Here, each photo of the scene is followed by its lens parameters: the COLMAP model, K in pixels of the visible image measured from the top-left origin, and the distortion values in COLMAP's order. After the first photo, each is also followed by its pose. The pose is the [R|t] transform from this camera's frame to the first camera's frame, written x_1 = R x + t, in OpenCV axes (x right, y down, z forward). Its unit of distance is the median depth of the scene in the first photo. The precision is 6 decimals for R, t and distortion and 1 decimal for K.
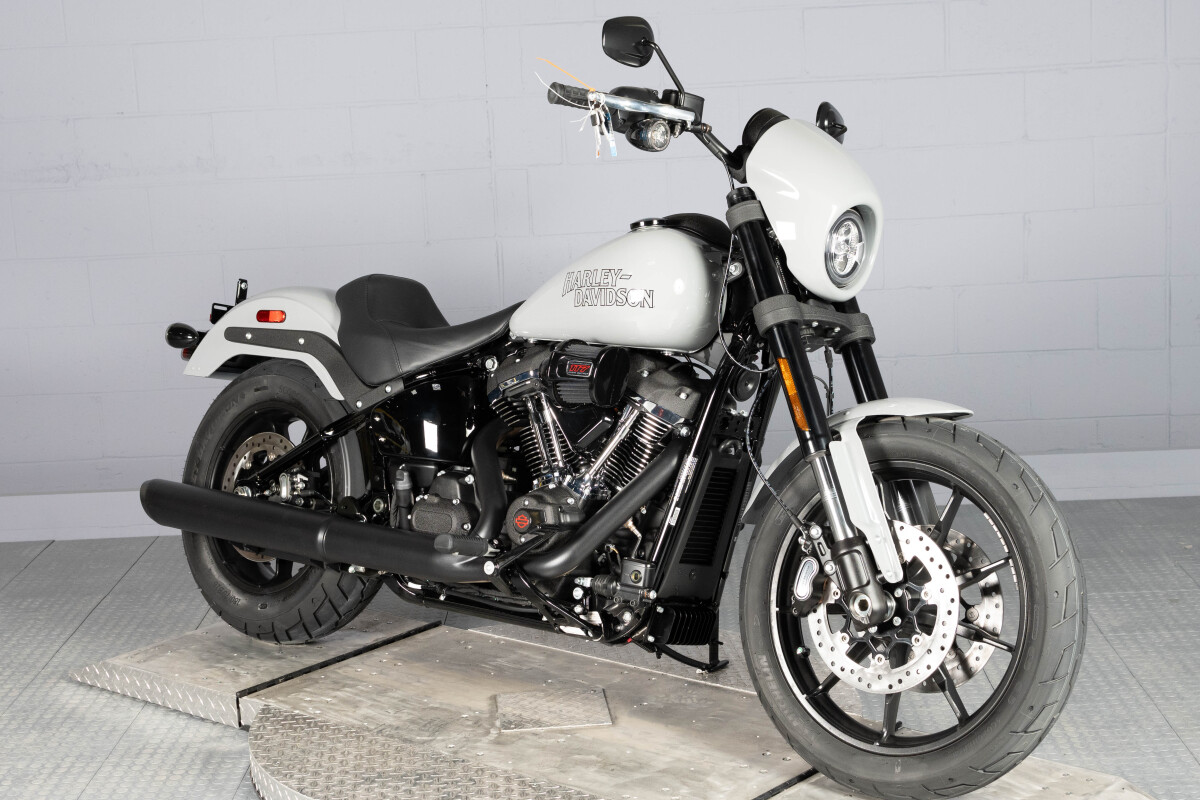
lens RADIAL K [[2007.8, 0, 558.6], [0, 2007.8, 398.3], [0, 0, 1]] dist [-0.002260, 0.044238]
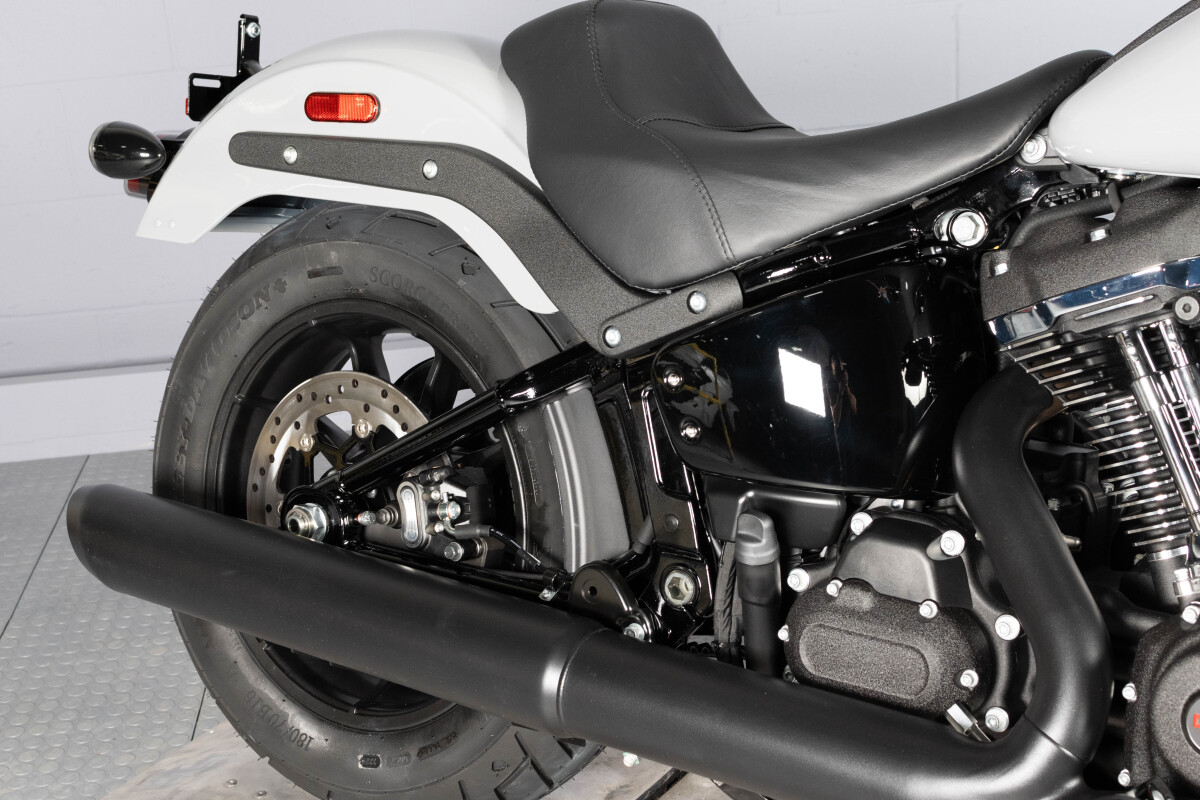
lens RADIAL K [[1849.8, 0, 602.0], [0, 1849.8, 383.9], [0, 0, 1]] dist [0.007299, -0.059664]
pose [[0.994603, -0.056172, 0.087228, -0.125242], [0.041107, 0.985304, 0.165788, -0.045663], [-0.095258, -0.161307, 0.982296, 0.595011]]
